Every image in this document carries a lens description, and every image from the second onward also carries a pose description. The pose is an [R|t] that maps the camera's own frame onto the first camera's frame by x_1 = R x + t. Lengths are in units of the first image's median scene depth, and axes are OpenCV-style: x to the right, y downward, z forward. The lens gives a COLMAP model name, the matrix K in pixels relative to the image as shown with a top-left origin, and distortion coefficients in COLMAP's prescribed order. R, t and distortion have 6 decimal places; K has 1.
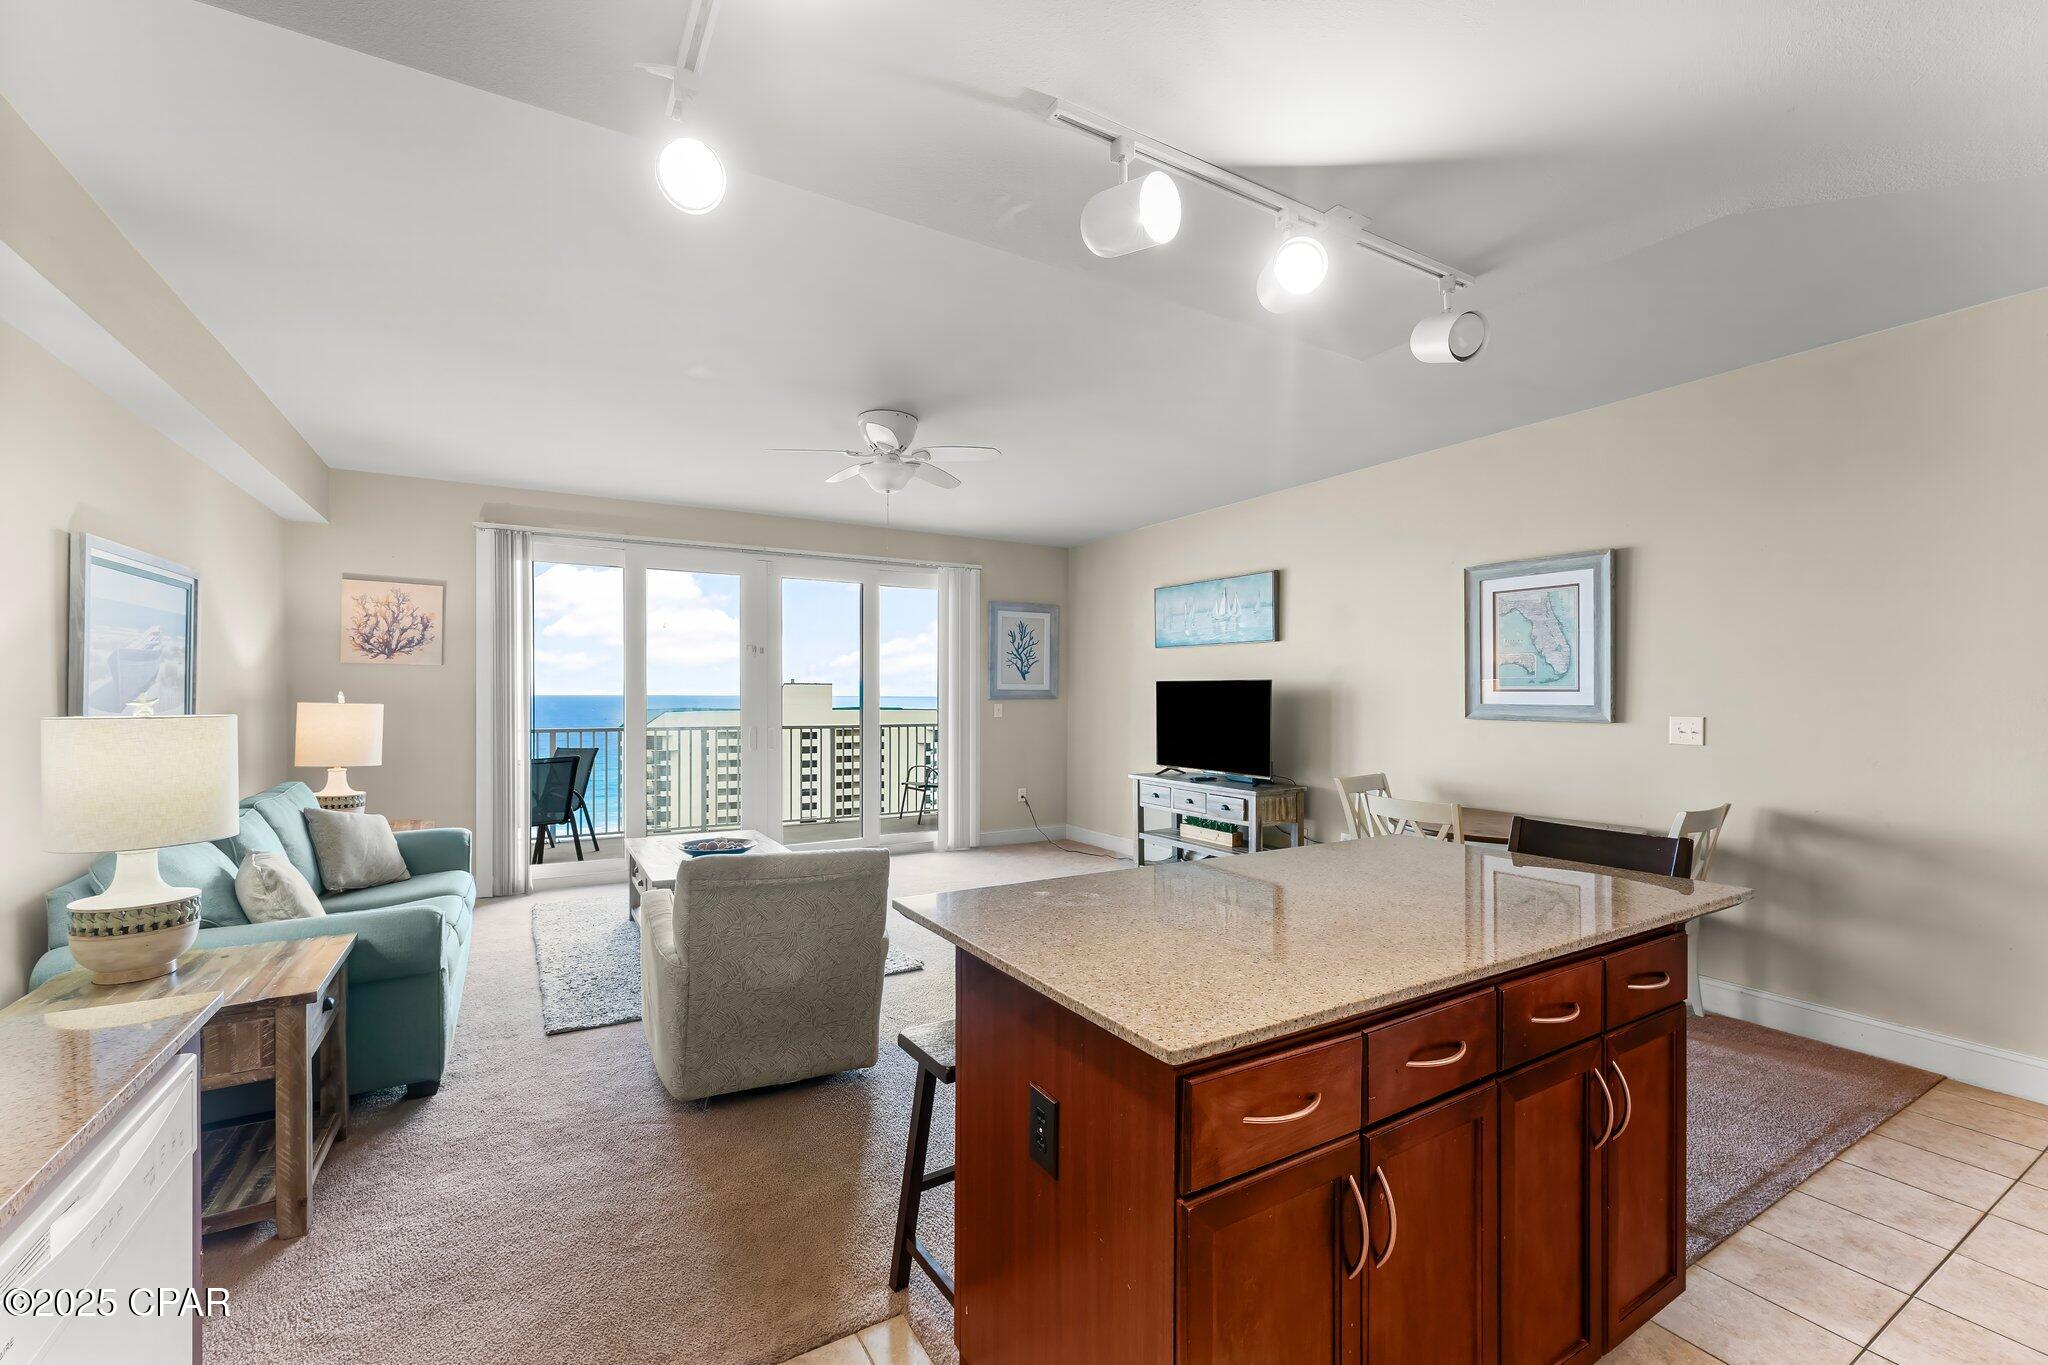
lens RADIAL K [[825.0, 0, 997.3], [0, 825.0, 713.5], [0, 0, 1]] dist [-0.001451, 0.000354]
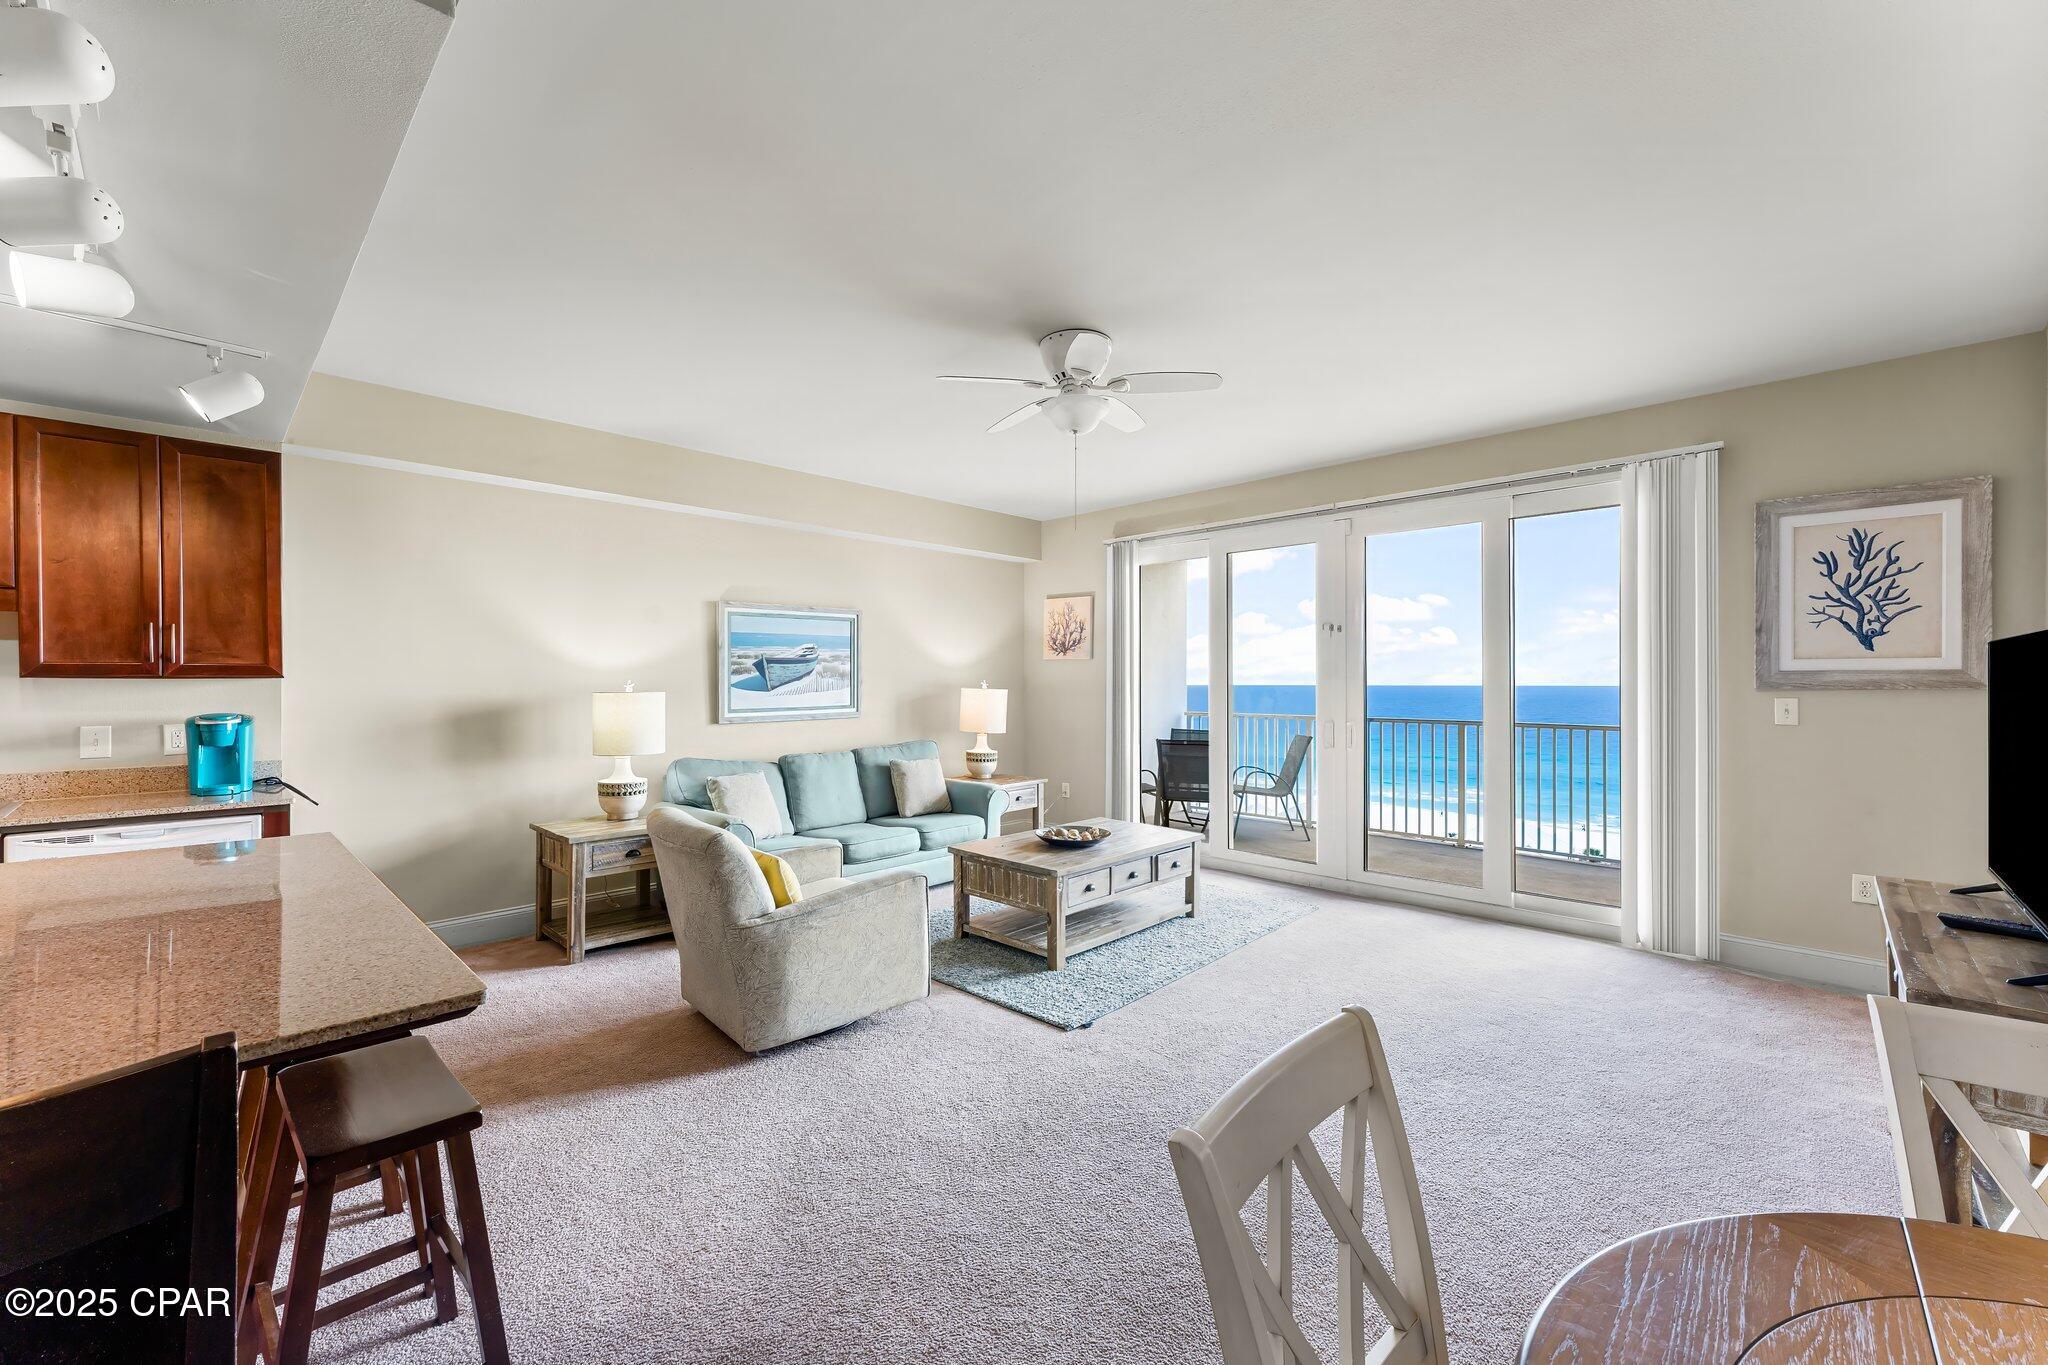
lens RADIAL K [[825.0, 0, 1027.2], [0, 825.0, 678.7], [0, 0, 1]] dist [-0.001451, 0.000354]
pose [[0.283497, -0.007799, -0.958942, 0.478855], [-0.021409, 0.999666, -0.014459, -0.008649], [0.958734, 0.024629, 0.283235, 0.539167]]
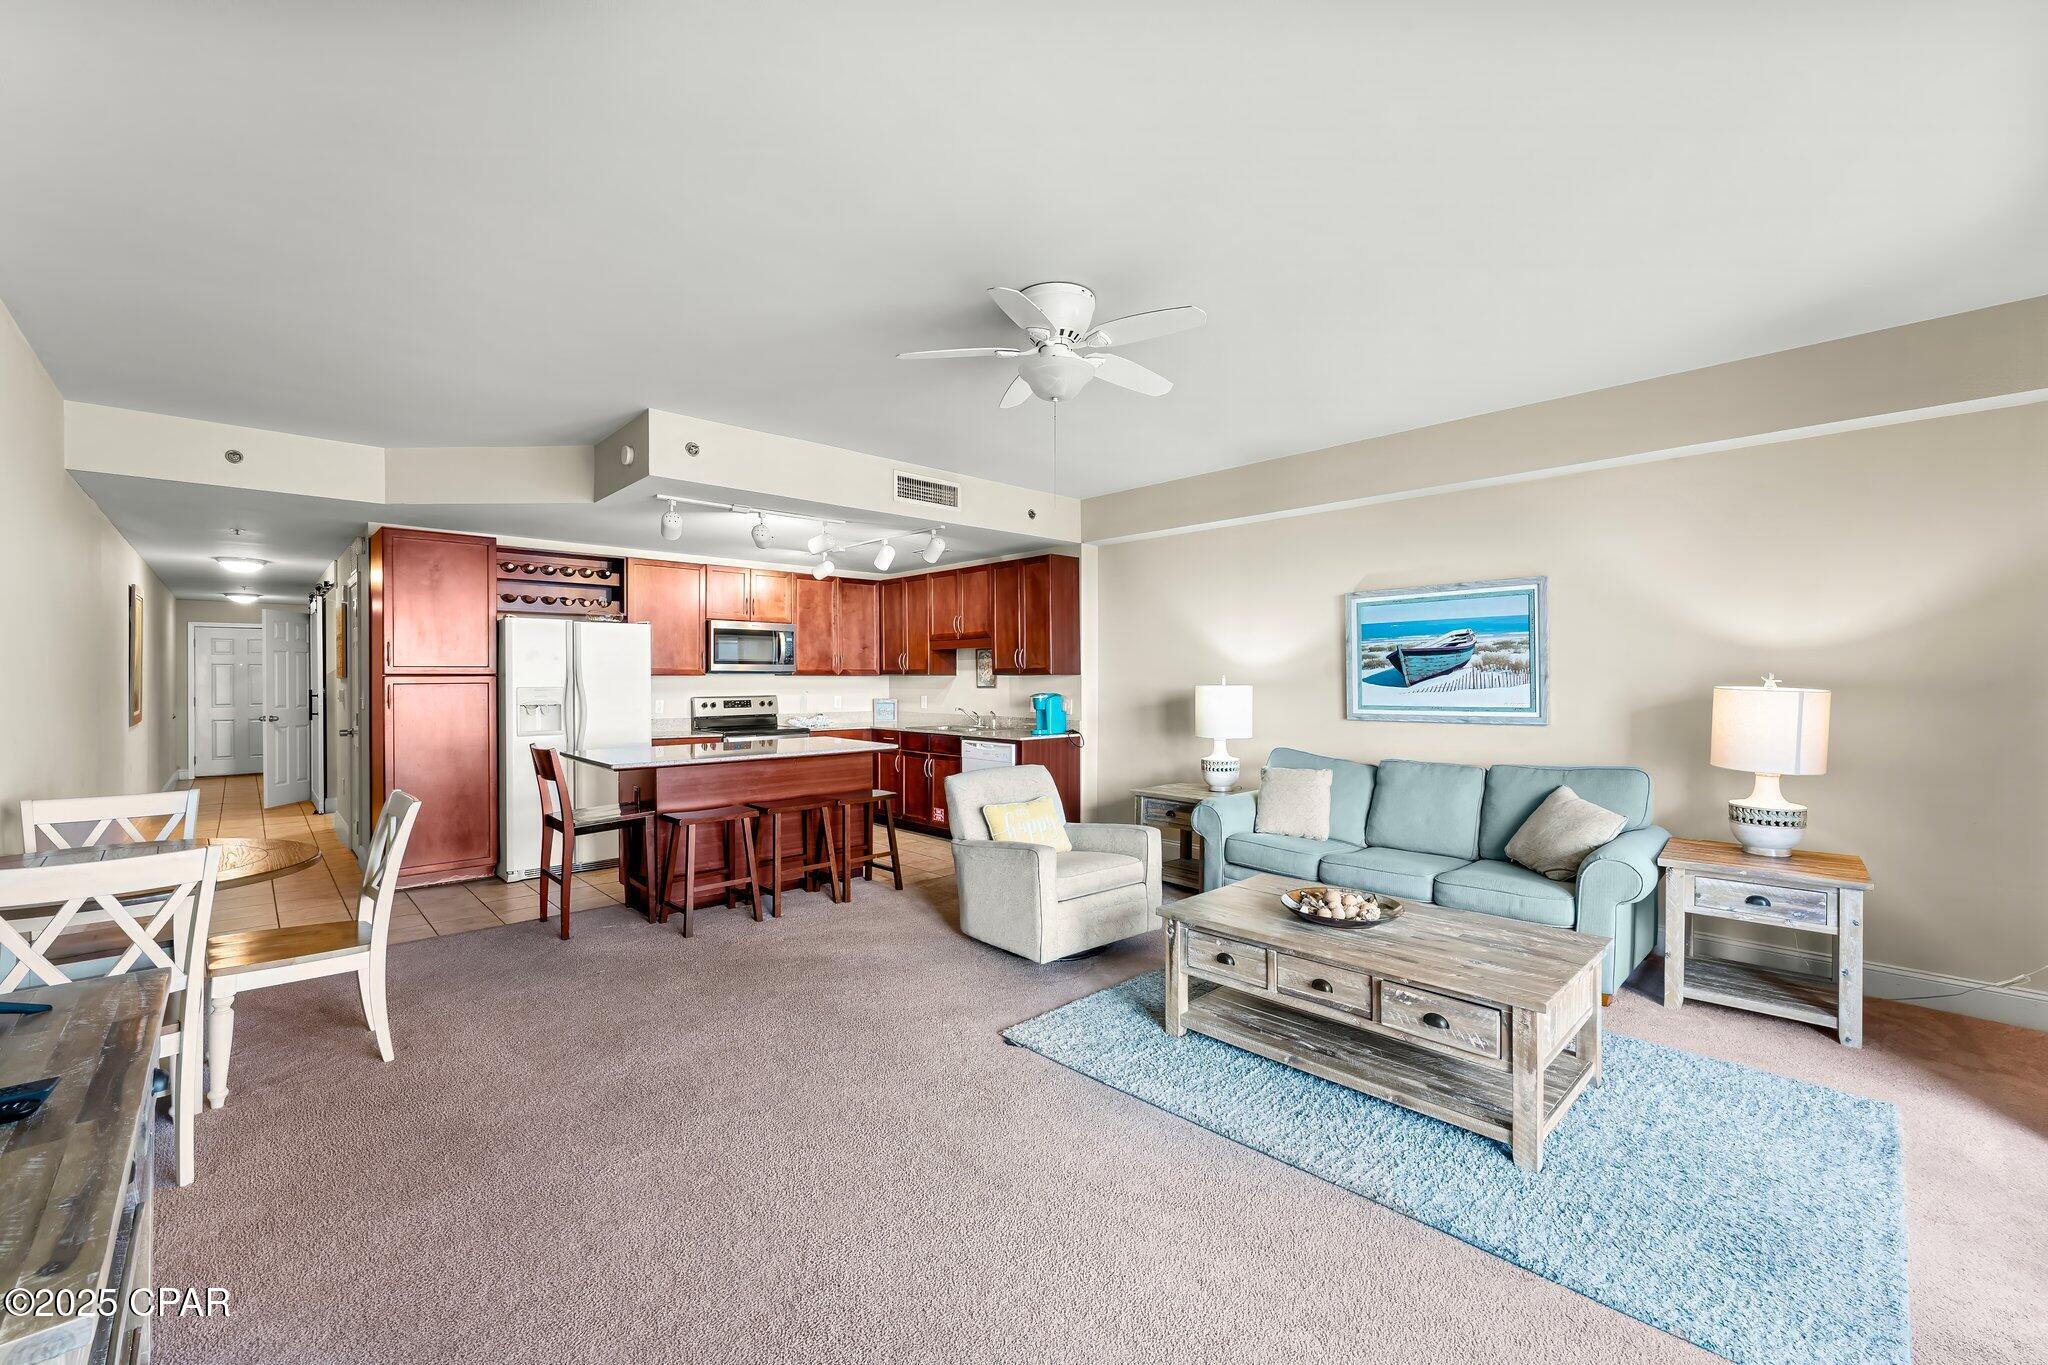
lens RADIAL K [[825.0, 0, 1016.7], [0, 825.0, 681.0], [0, 0, 1]] dist [-0.001451, 0.000354]
pose [[-0.971539, -0.001159, -0.236876, 0.054611], [-0.007746, 0.999609, 0.026877, -0.027864], [0.236752, 0.027947, -0.971168, 1.276099]]
